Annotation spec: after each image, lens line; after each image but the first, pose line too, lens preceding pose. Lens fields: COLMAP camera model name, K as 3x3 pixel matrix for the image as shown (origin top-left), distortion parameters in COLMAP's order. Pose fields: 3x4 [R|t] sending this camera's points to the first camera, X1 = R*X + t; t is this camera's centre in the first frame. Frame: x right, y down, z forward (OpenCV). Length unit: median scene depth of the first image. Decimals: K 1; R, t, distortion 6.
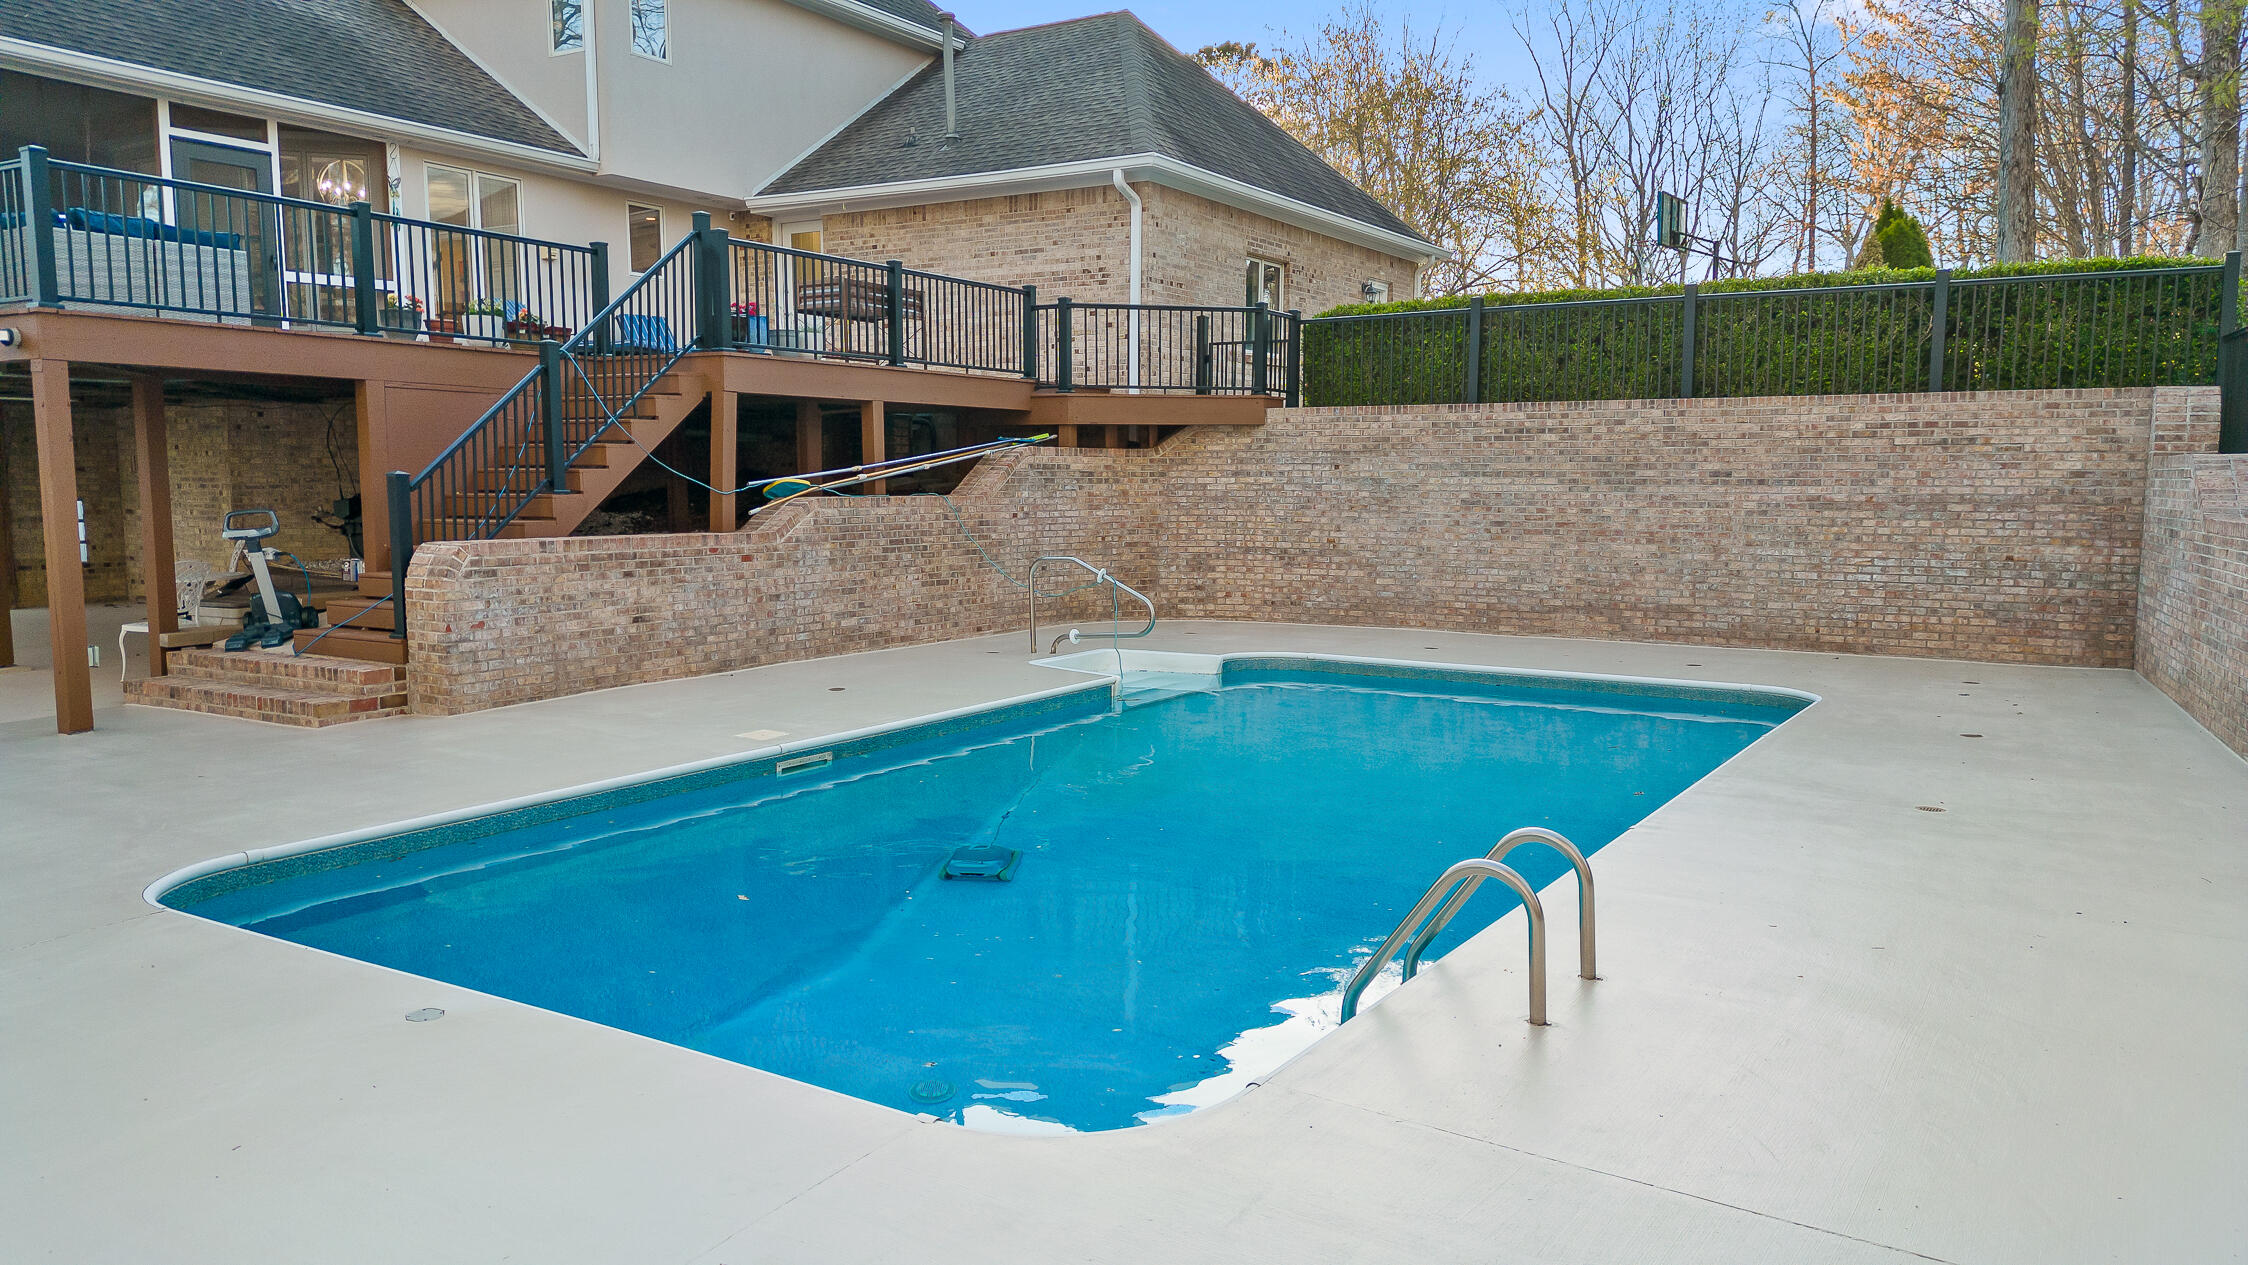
lens RADIAL K [[1565.2, 0, 1124.0], [0, 1565.2, 632.5], [0, 0, 1]] dist [0.088378, -0.077788]
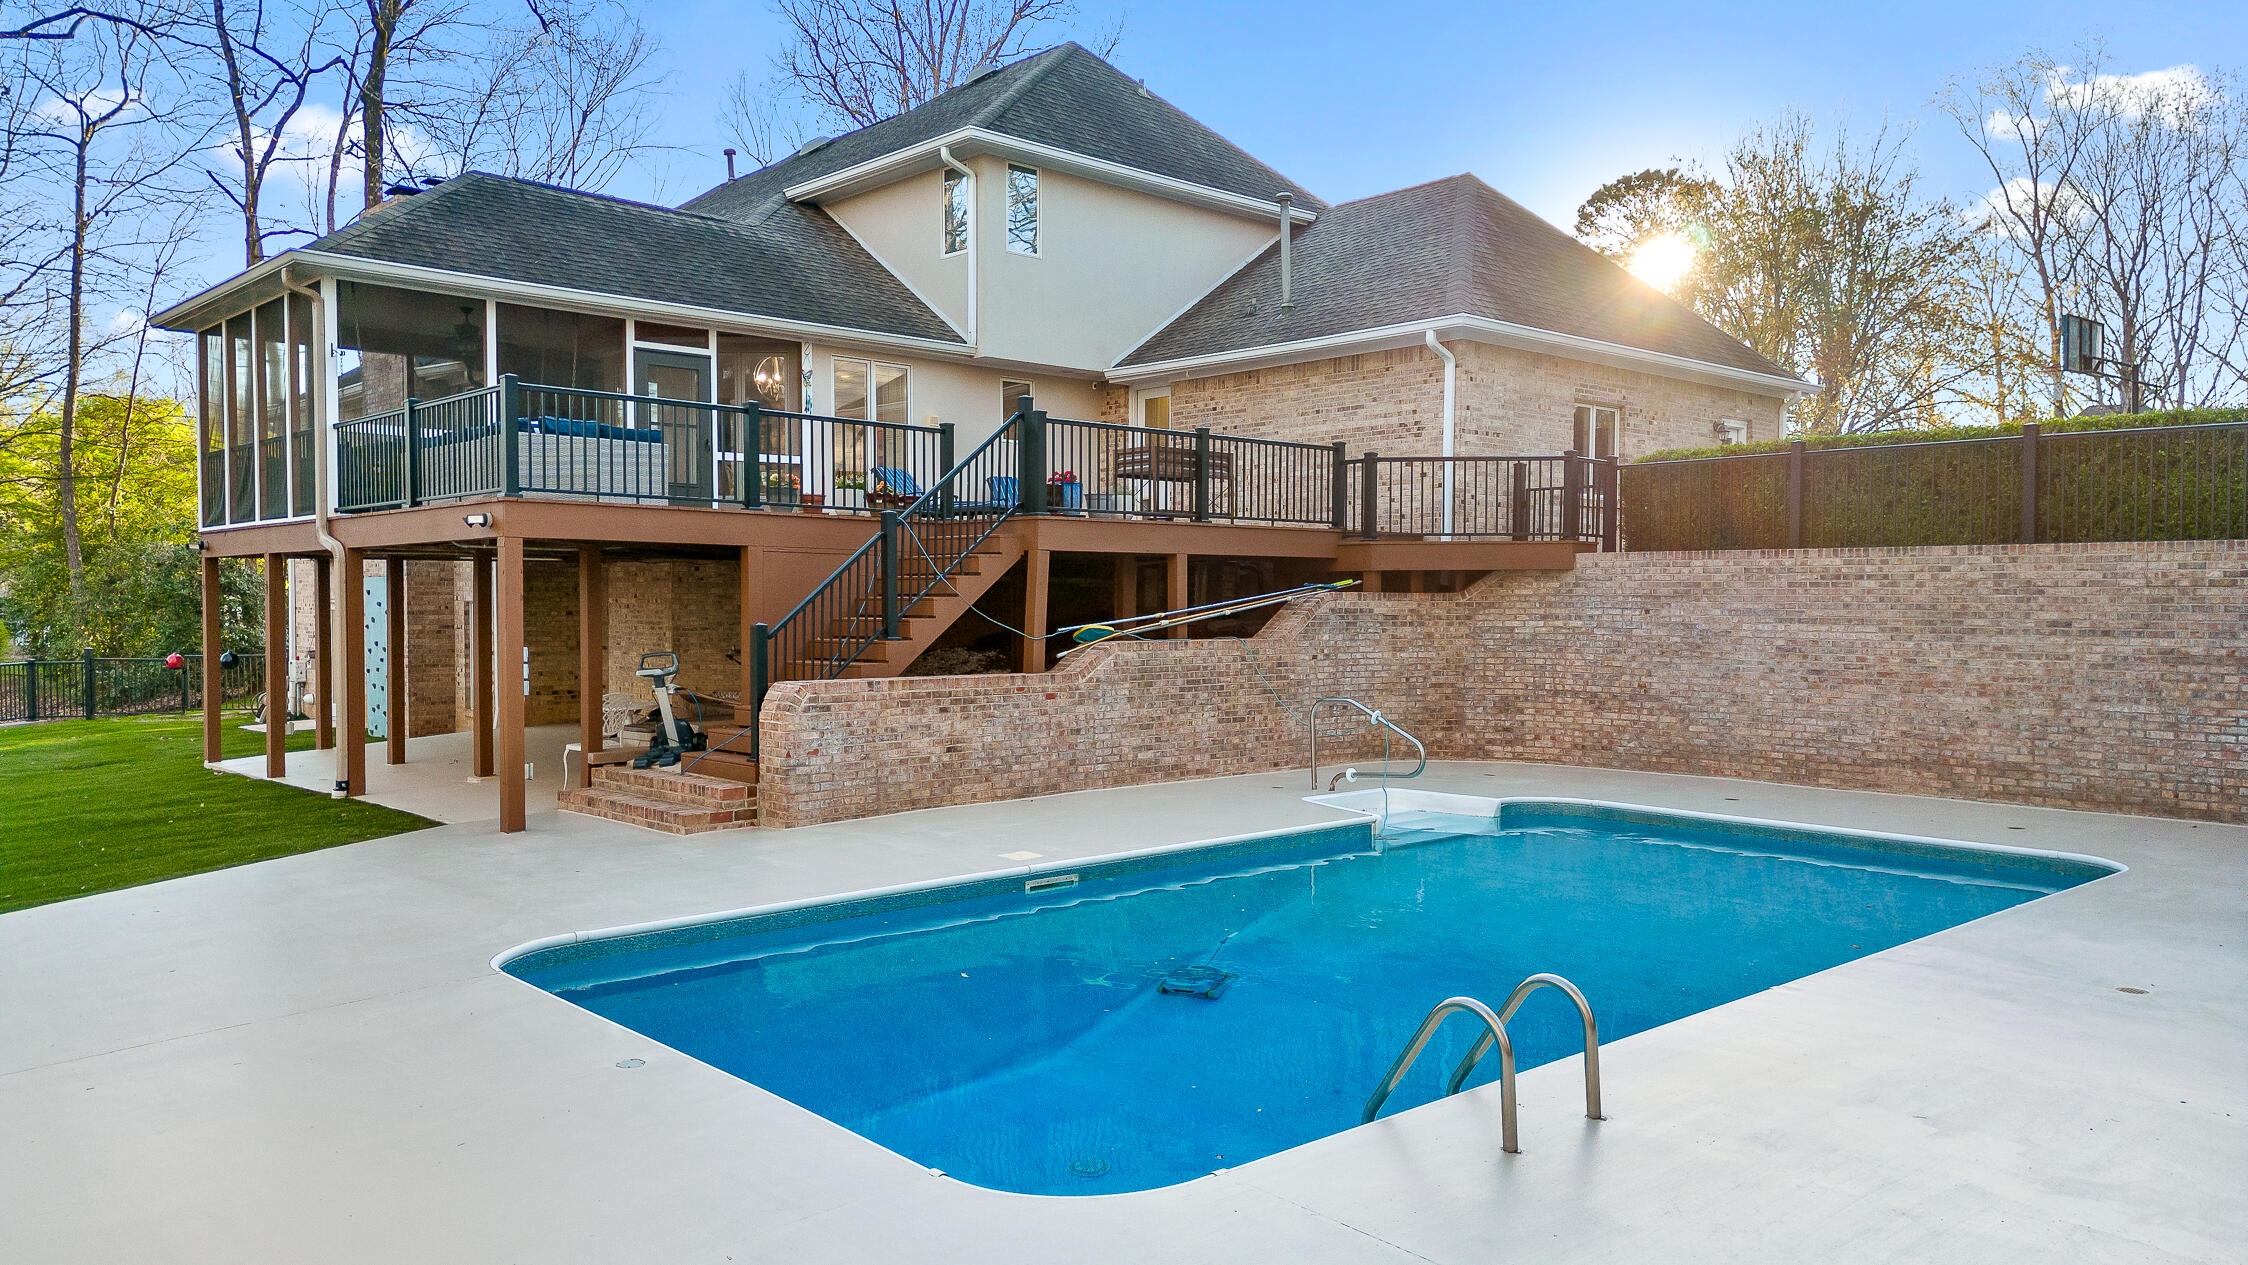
lens RADIAL K [[1550.8, 0, 1131.2], [0, 1550.8, 629.2], [0, 0, 1]] dist [0.143695, -0.184744]
pose [[0.965107, 0.005120, -0.261807, 0.093580], [-0.026927, 0.996449, -0.079777, -0.007054], [0.260469, 0.084043, 0.961817, -0.049888]]
